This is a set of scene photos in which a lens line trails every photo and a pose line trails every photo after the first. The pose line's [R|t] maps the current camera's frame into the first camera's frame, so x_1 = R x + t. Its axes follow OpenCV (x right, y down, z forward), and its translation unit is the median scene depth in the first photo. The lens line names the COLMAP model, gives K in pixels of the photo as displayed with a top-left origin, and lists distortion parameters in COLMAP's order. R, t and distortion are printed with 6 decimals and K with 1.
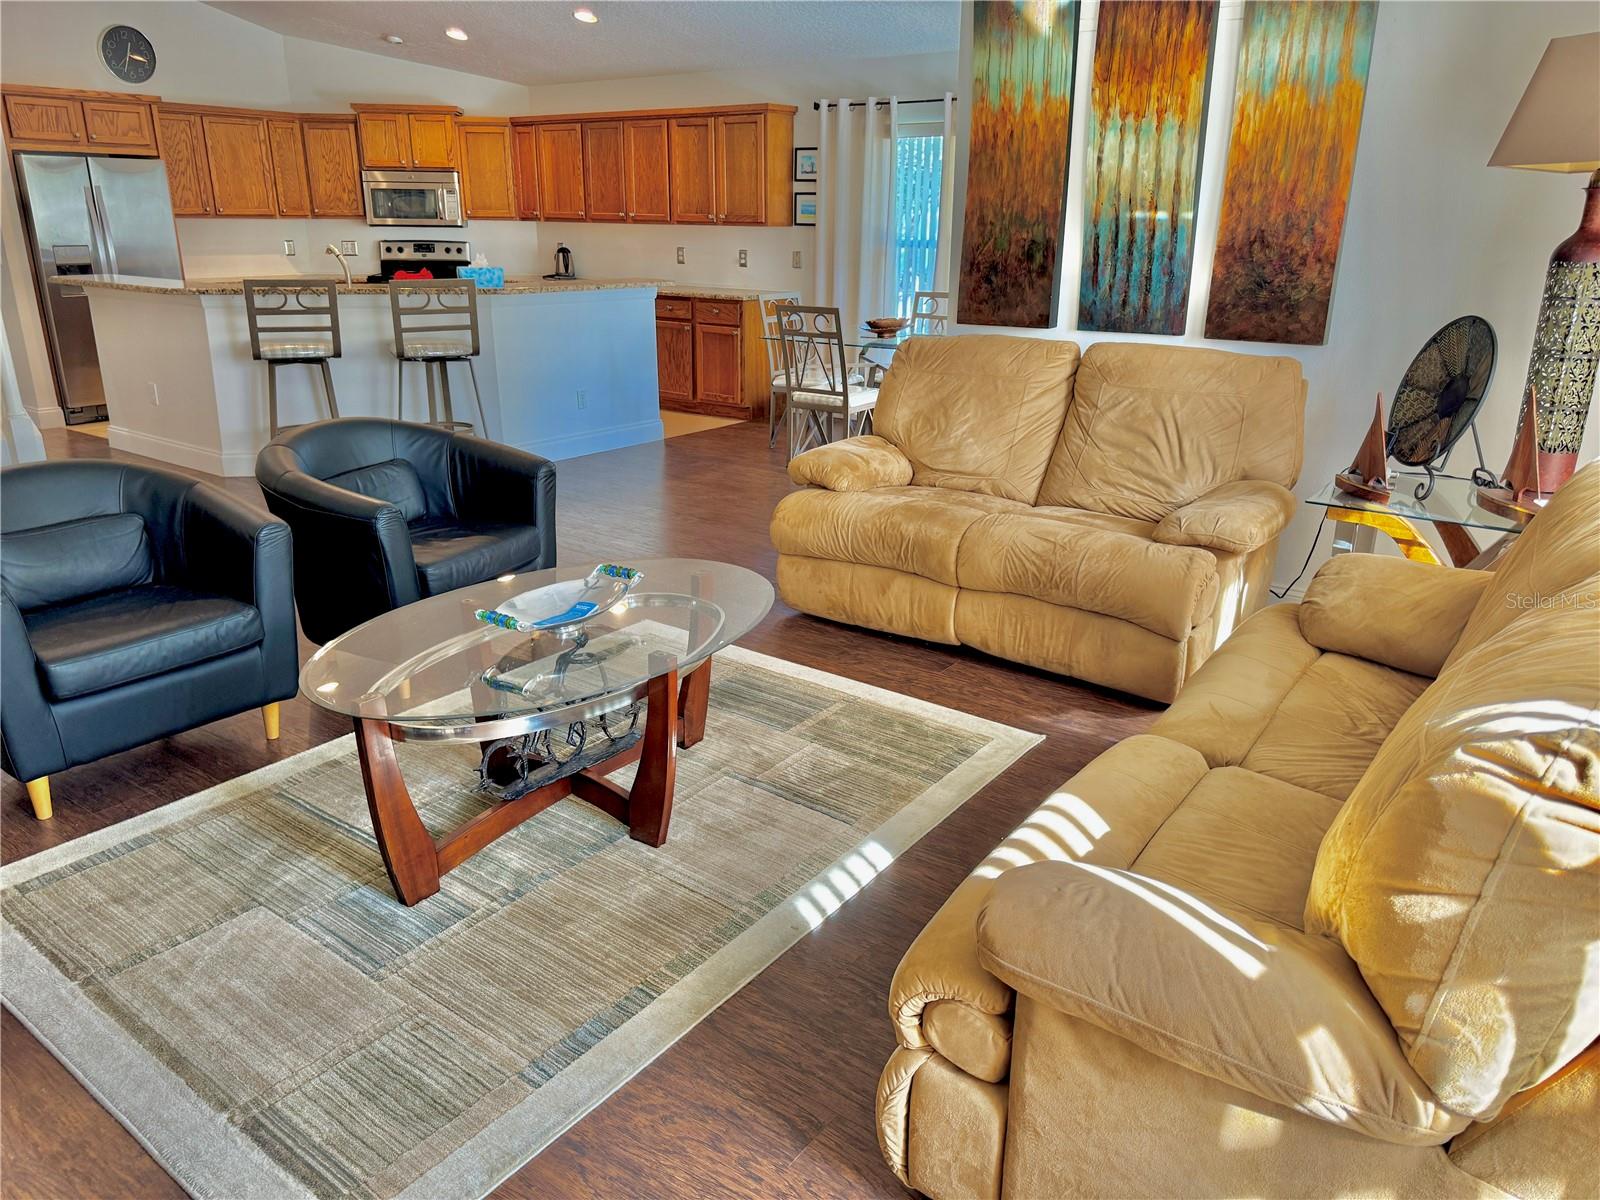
lens RADIAL K [[1134.1, 0, 792.3], [0, 1134.1, 593.6], [0, 0, 1]] dist [0.044407, -0.044058]
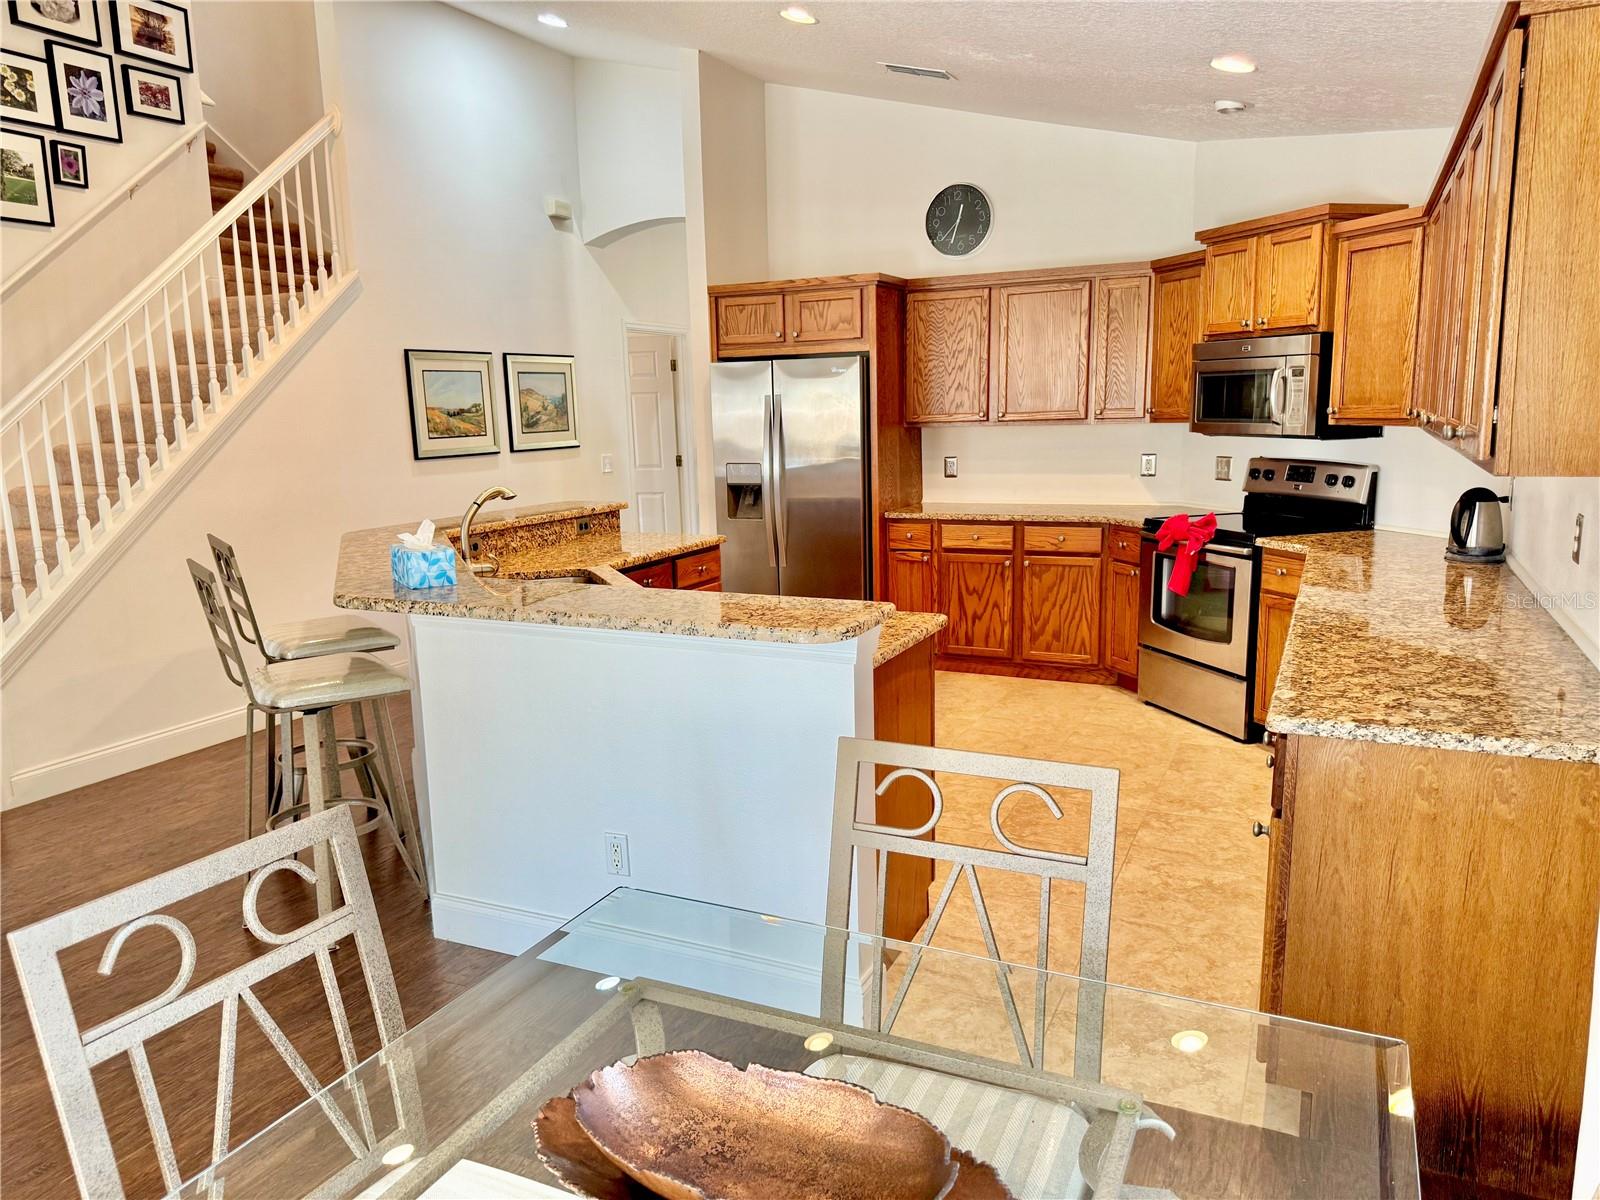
lens RADIAL K [[1134.1, 0, 792.6], [0, 1134.1, 599.1], [0, 0, 1]] dist [0.044407, -0.044058]
pose [[0.176392, 0.157314, -0.971668, 0.179144], [-0.284431, 0.953181, 0.102686, -0.257878], [0.942329, 0.258259, 0.212879, 0.748430]]
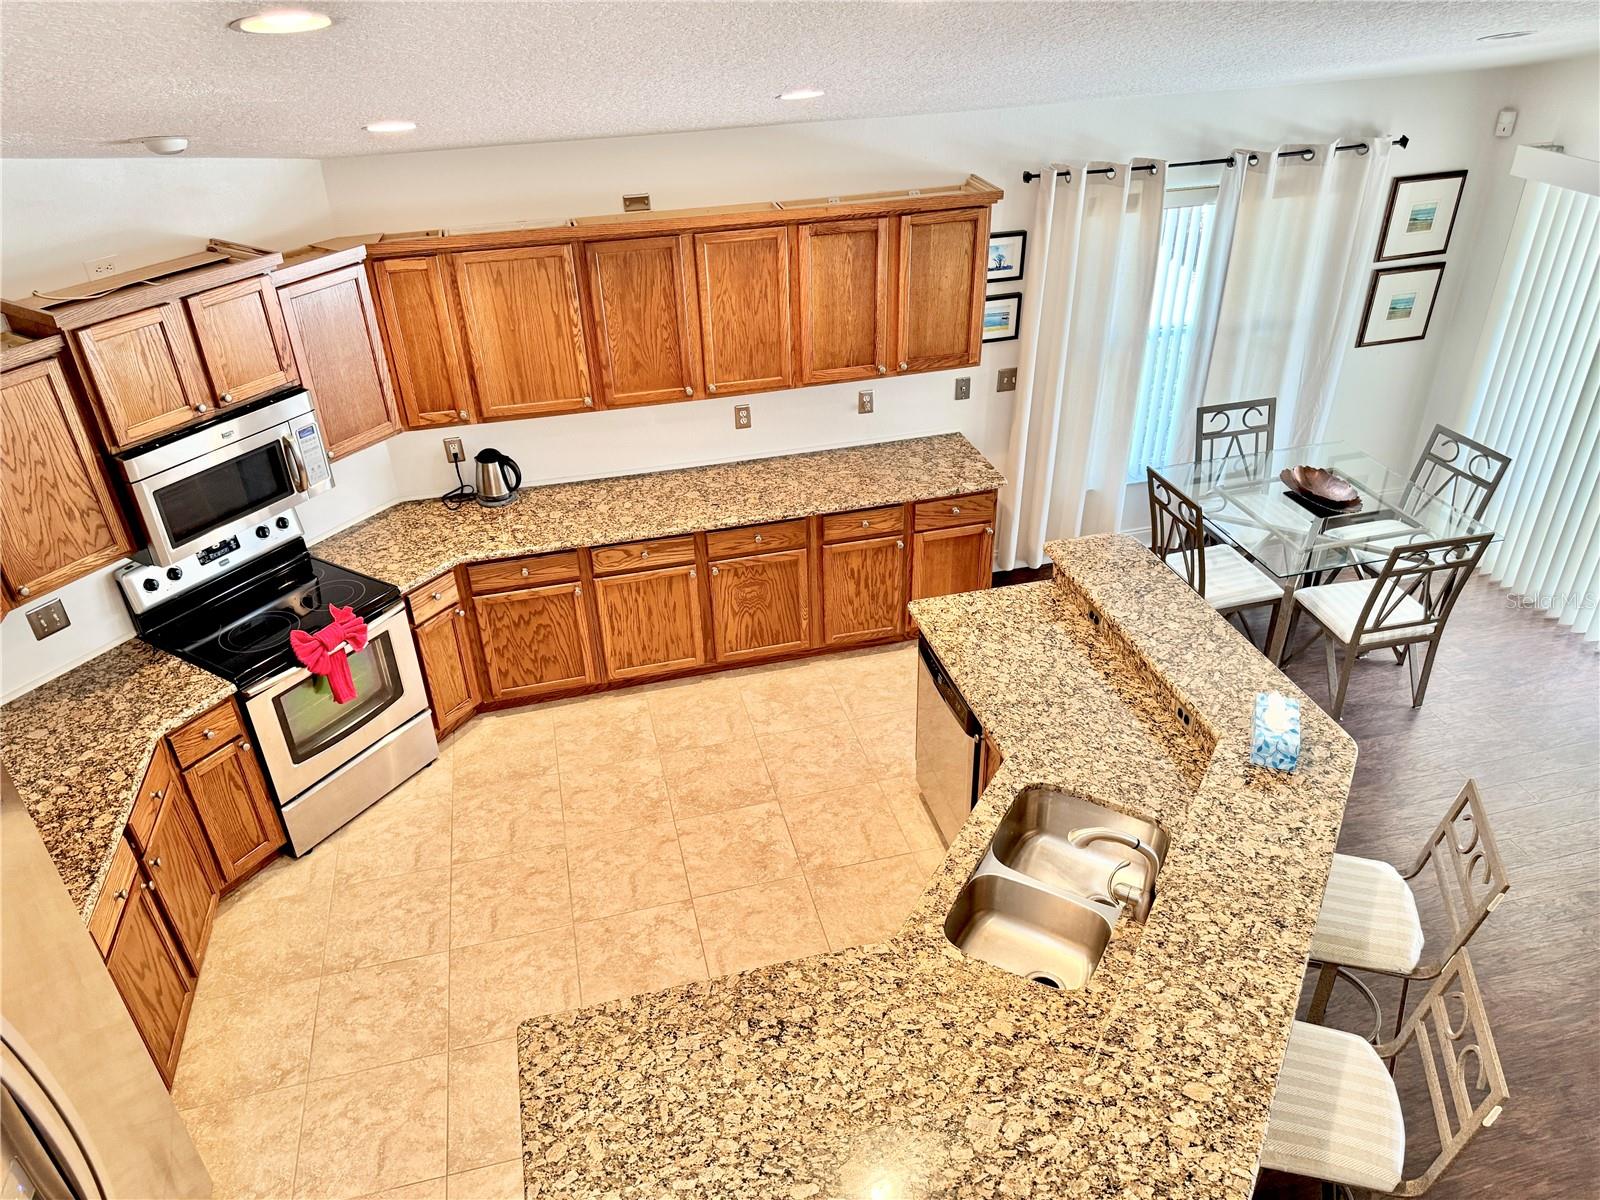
lens RADIAL K [[1134.1, 0, 781.4], [0, 1134.1, 600.6], [0, 0, 1]] dist [0.044407, -0.044058]
pose [[0.641243, -0.427672, 0.637106, -0.528914], [0.278823, 0.903393, 0.325789, -0.408411], [-0.714888, -0.031270, 0.698539, 0.559990]]
